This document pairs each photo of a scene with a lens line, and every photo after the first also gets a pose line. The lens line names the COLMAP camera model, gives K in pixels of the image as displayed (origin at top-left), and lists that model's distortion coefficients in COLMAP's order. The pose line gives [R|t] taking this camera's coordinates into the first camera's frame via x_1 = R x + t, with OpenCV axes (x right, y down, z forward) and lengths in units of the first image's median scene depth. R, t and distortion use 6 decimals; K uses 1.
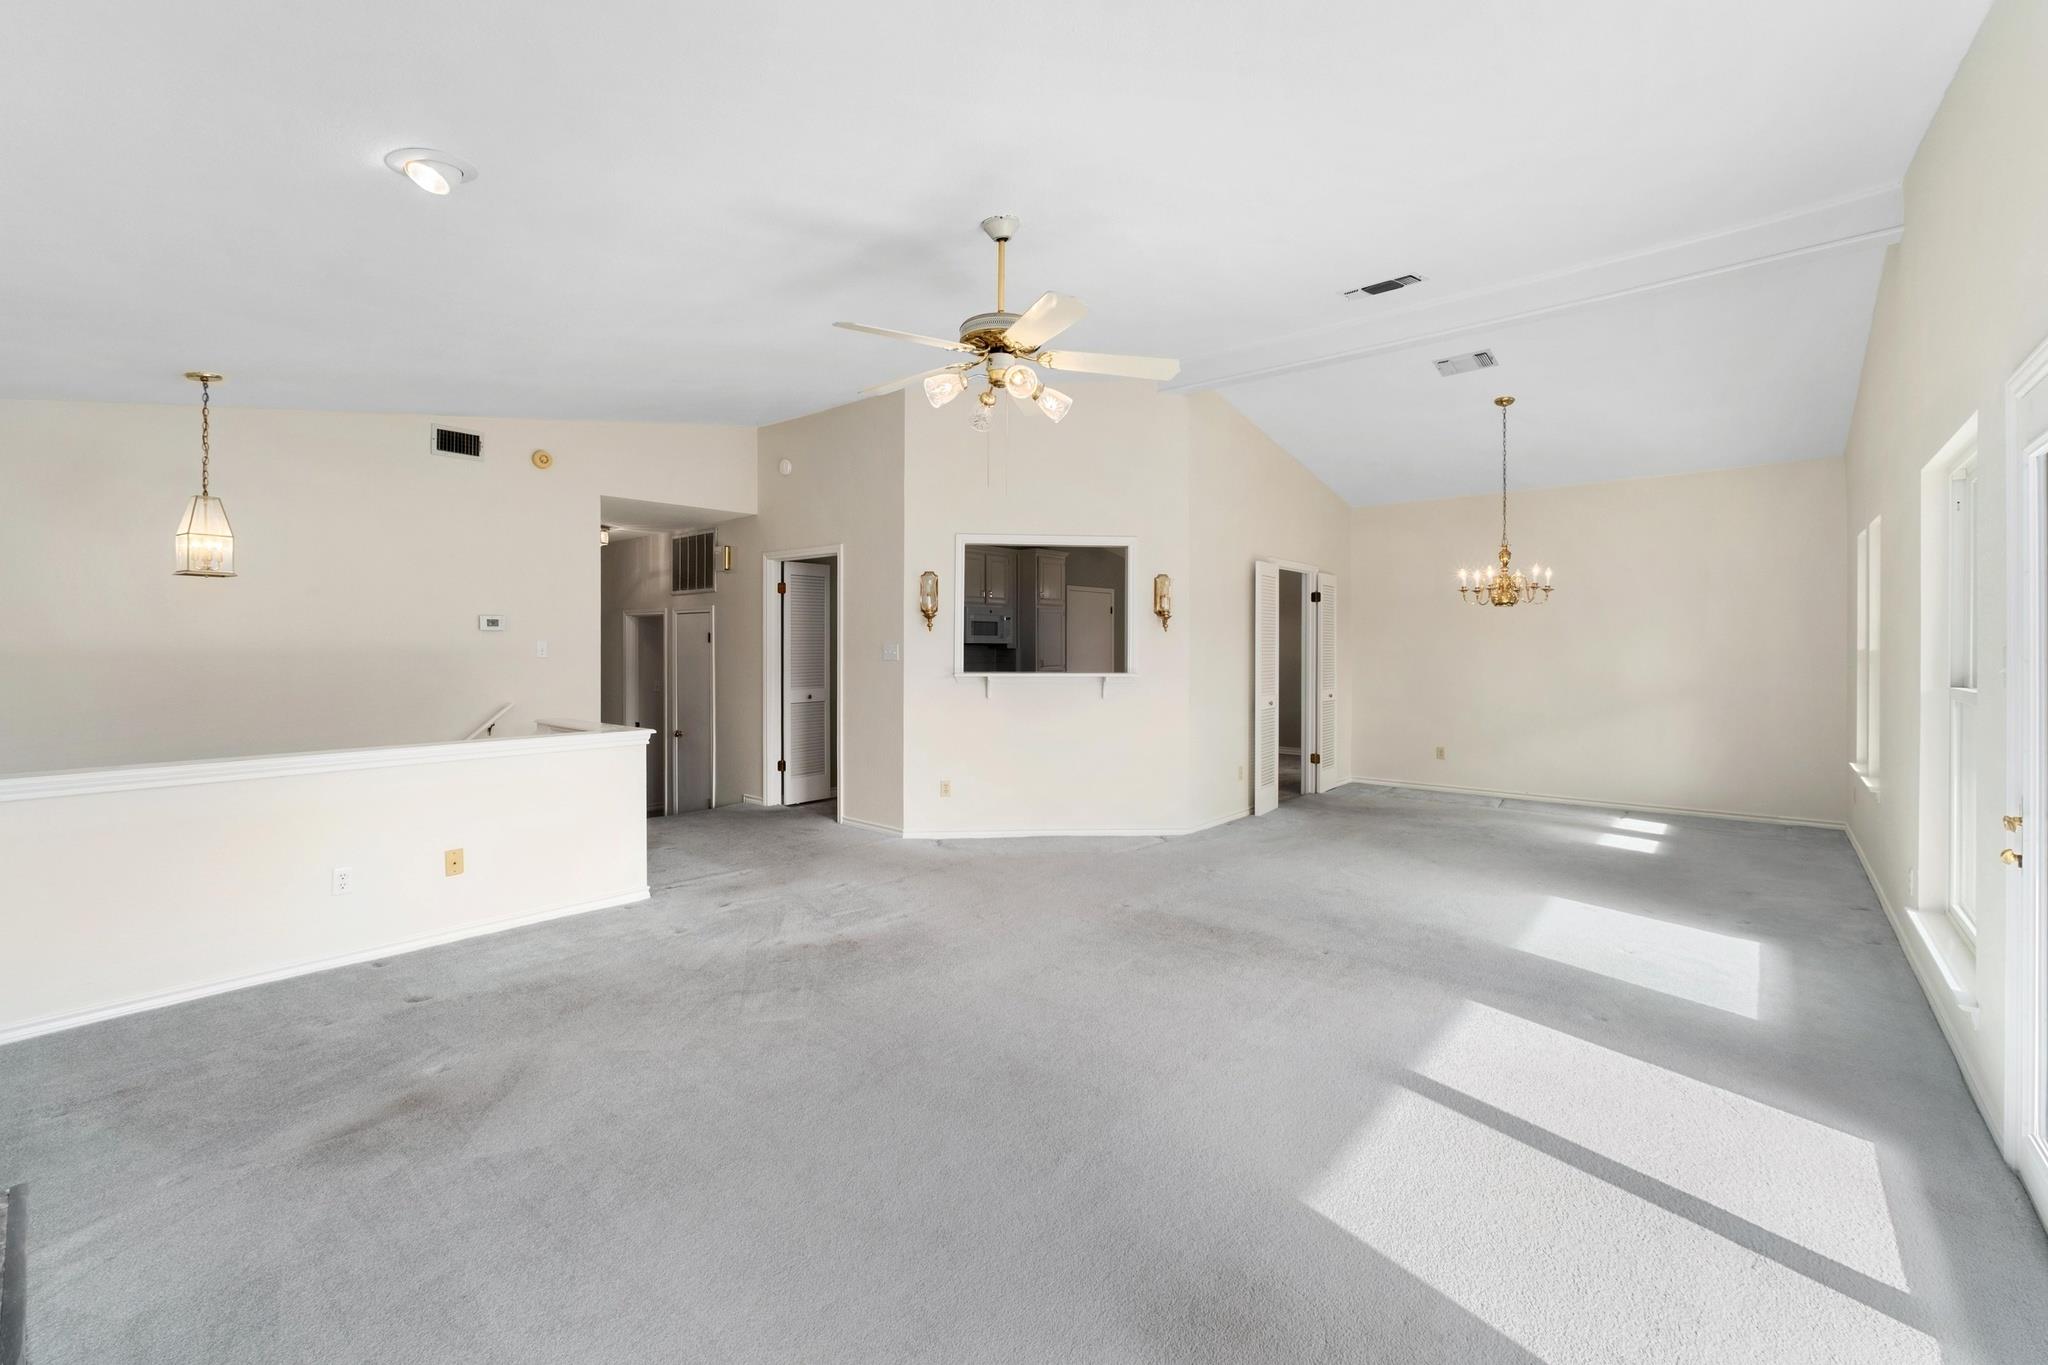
lens RADIAL K [[867.3, 0, 1028.0], [0, 867.3, 652.9], [0, 0, 1]] dist [-0.008846, 0.000039]
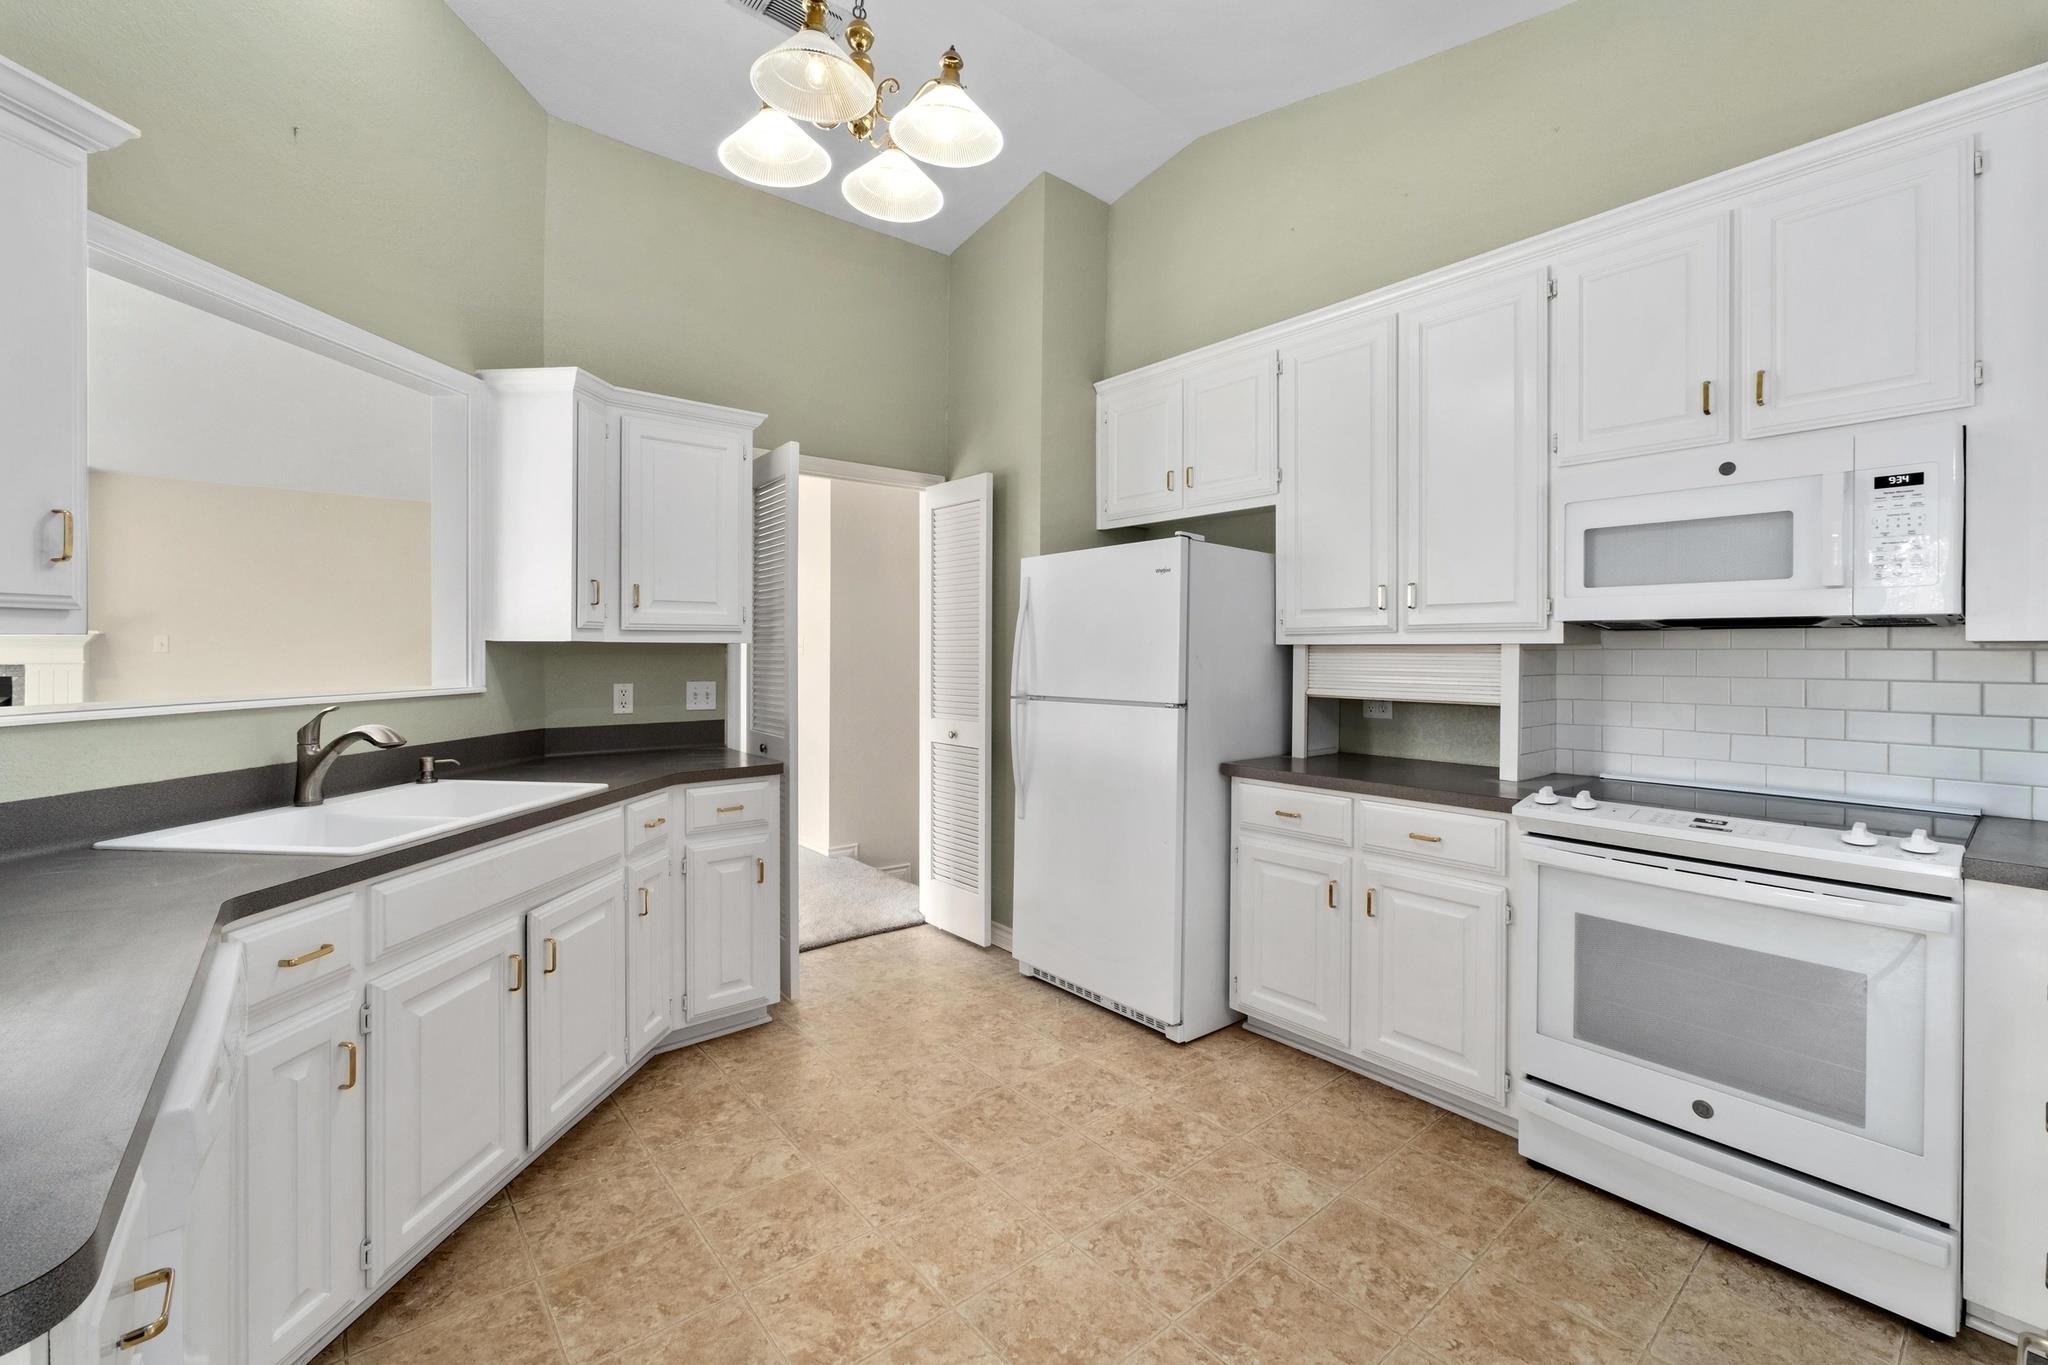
lens RADIAL K [[858.7, 0, 1024.2], [0, 858.7, 645.2], [0, 0, 1]] dist [0.000597, 0.000236]
pose [[-0.187021, -0.006111, -0.982337, 0.184803], [-0.009203, 0.999948, -0.004468, -0.001577], [0.982313, 0.008205, -0.187067, 0.824940]]
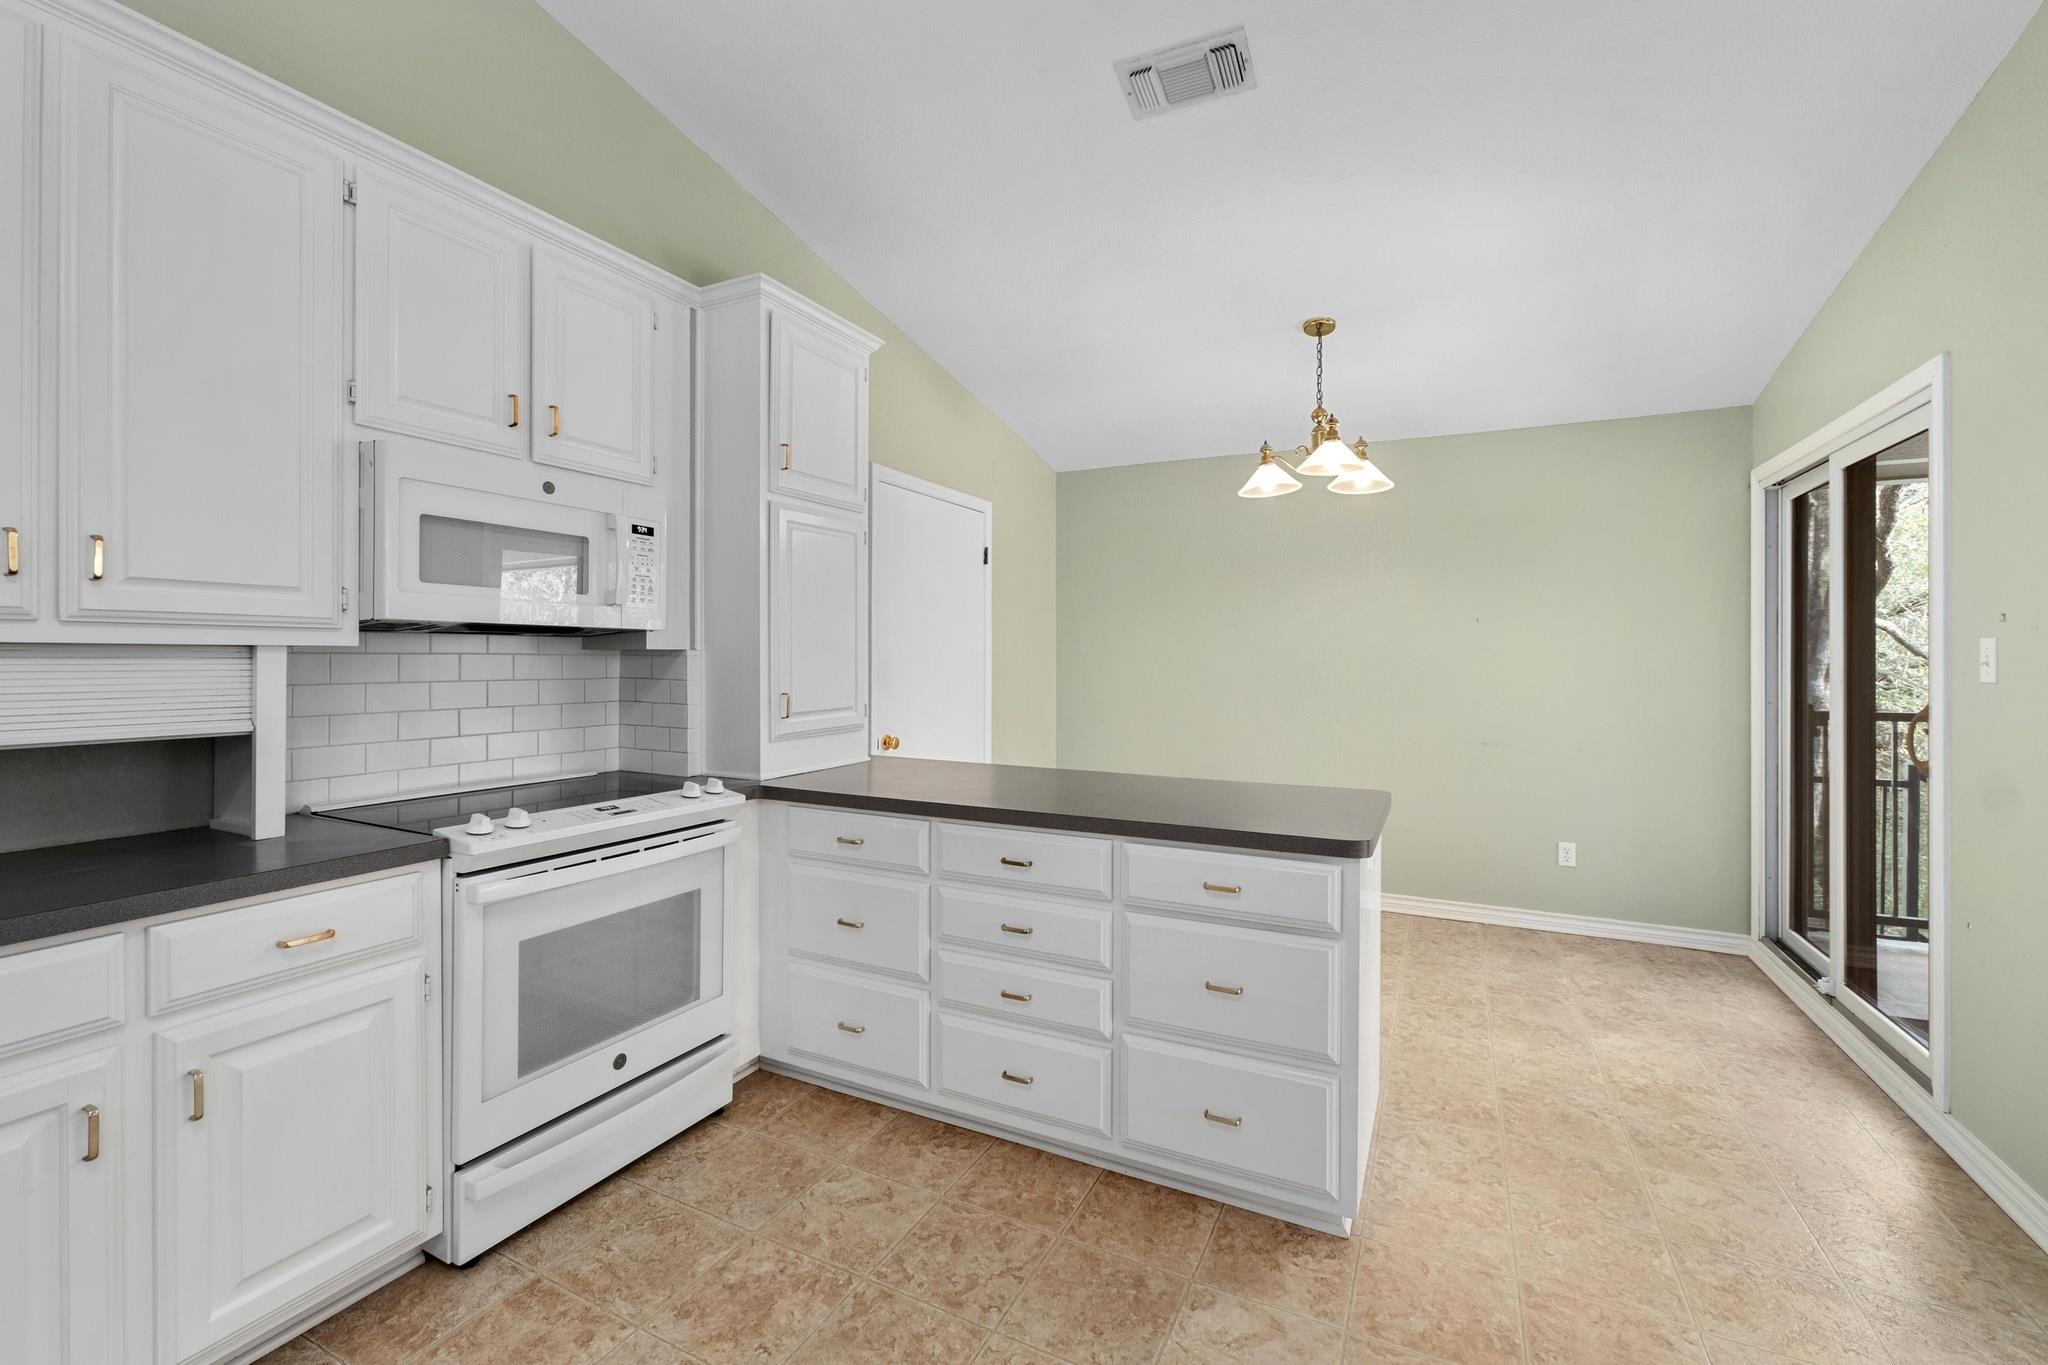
lens RADIAL K [[867.3, 0, 1028.0], [0, 867.3, 652.9], [0, 0, 1]] dist [-0.008846, 0.000039]
pose [[0.970962, 0.003971, 0.239201, 0.024223], [-0.001233, 0.999932, -0.011596, -0.001013], [-0.239230, 0.010965, 0.970901, 0.707959]]
